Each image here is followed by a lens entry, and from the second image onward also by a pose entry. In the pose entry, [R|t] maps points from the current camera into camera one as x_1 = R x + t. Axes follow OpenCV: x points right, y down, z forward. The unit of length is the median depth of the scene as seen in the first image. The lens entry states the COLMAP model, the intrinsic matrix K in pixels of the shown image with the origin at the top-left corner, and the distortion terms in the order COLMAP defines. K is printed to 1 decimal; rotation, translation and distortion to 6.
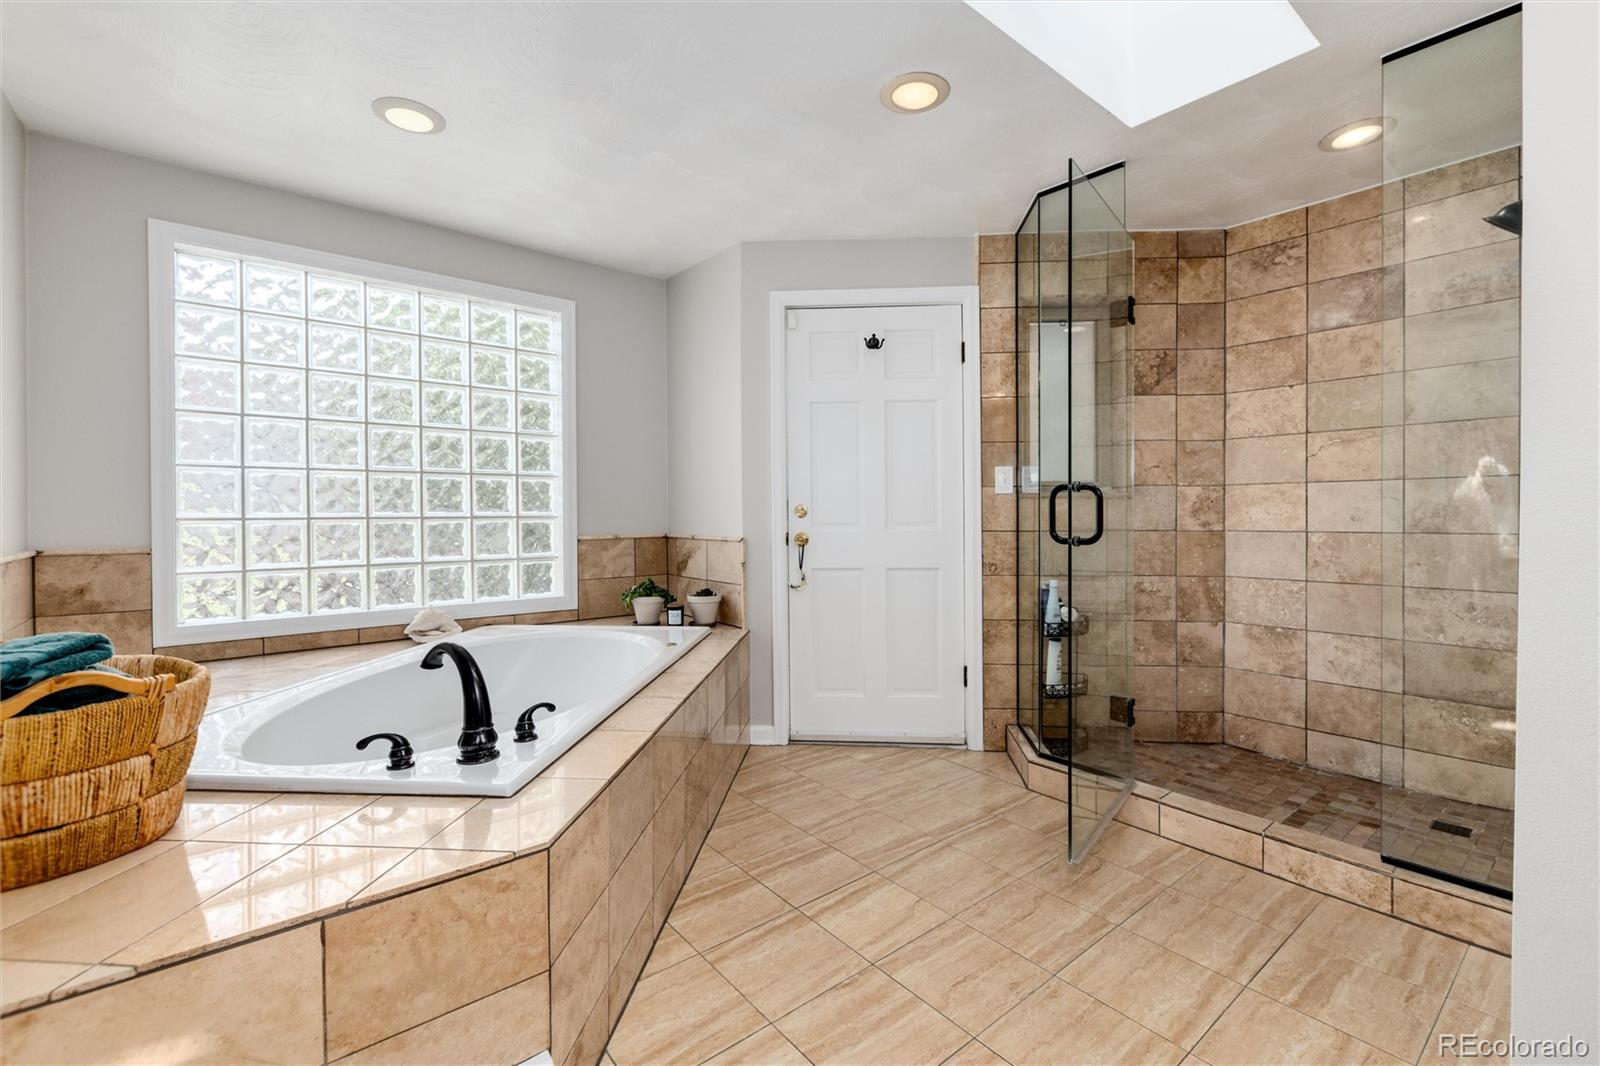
lens RADIAL K [[688.3, 0, 802.8], [0, 688.3, 522.4], [0, 0, 1]] dist [0.002696, 0.000002]
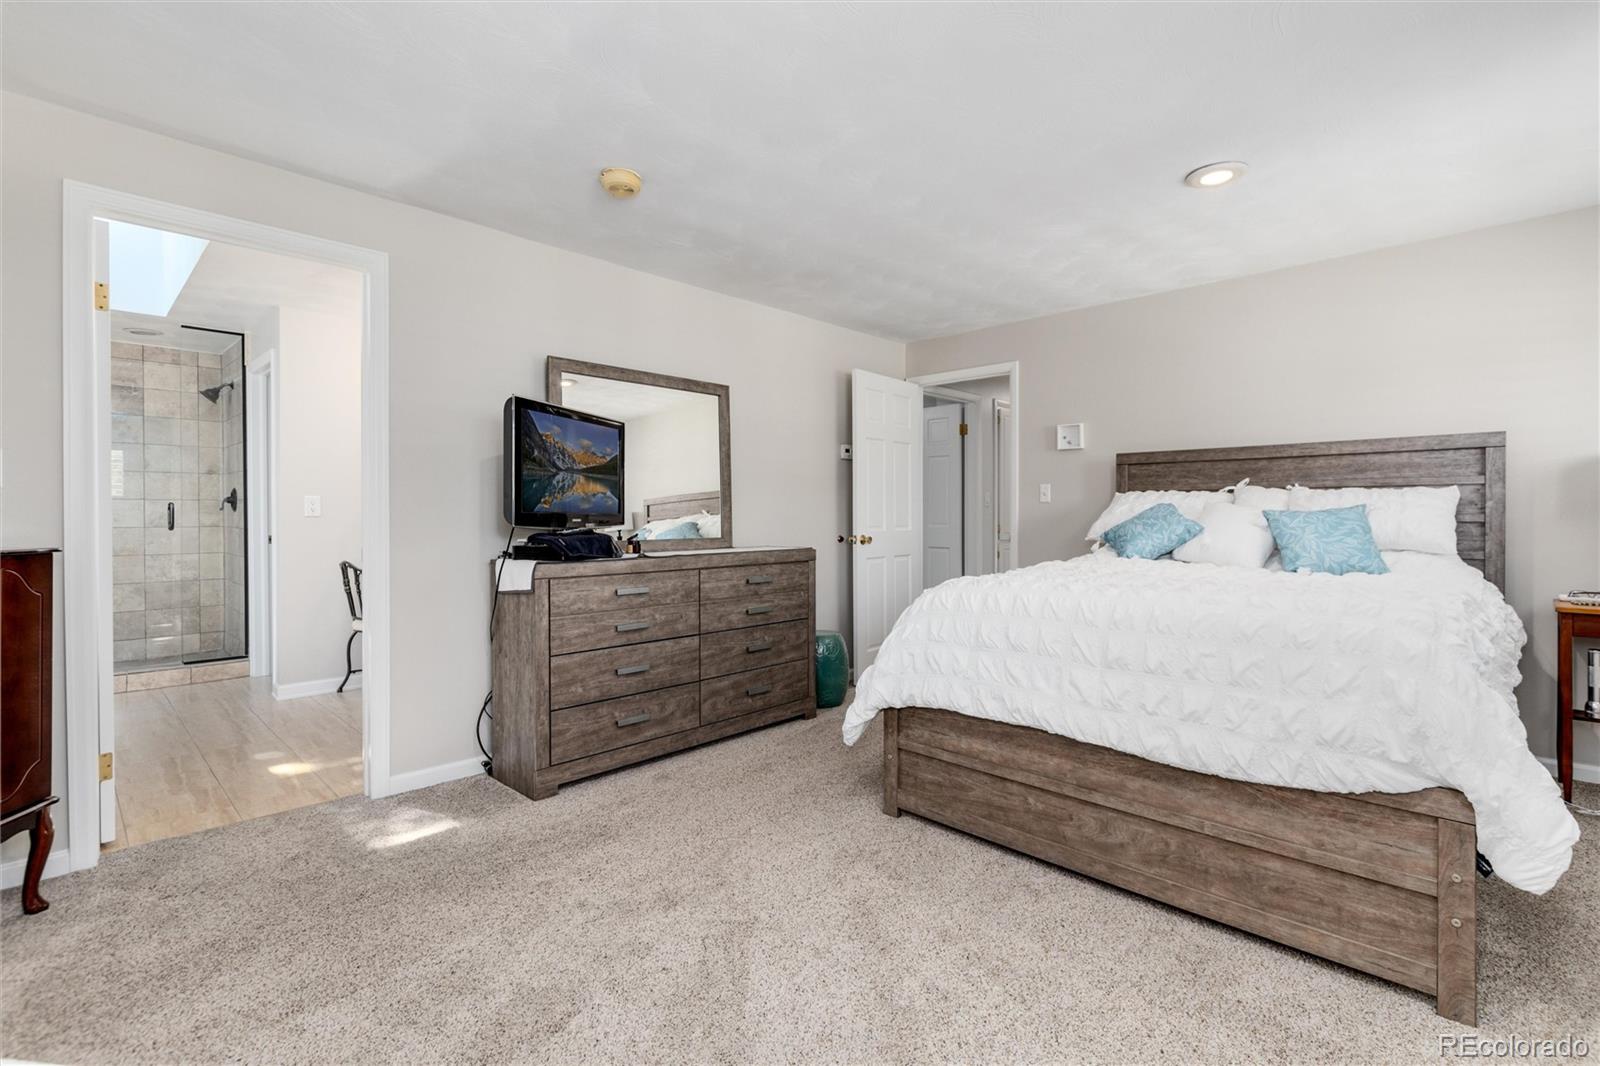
lens RADIAL K [[688.3, 0, 791.7], [0, 688.3, 527.1], [0, 0, 1]] dist [0.002696, 0.000002]
pose [[-0.134473, -0.007036, 0.990892, -1.320145], [0.004545, 0.999960, 0.007717, 0.008526], [-0.990907, 0.005541, -0.134435, -0.552787]]
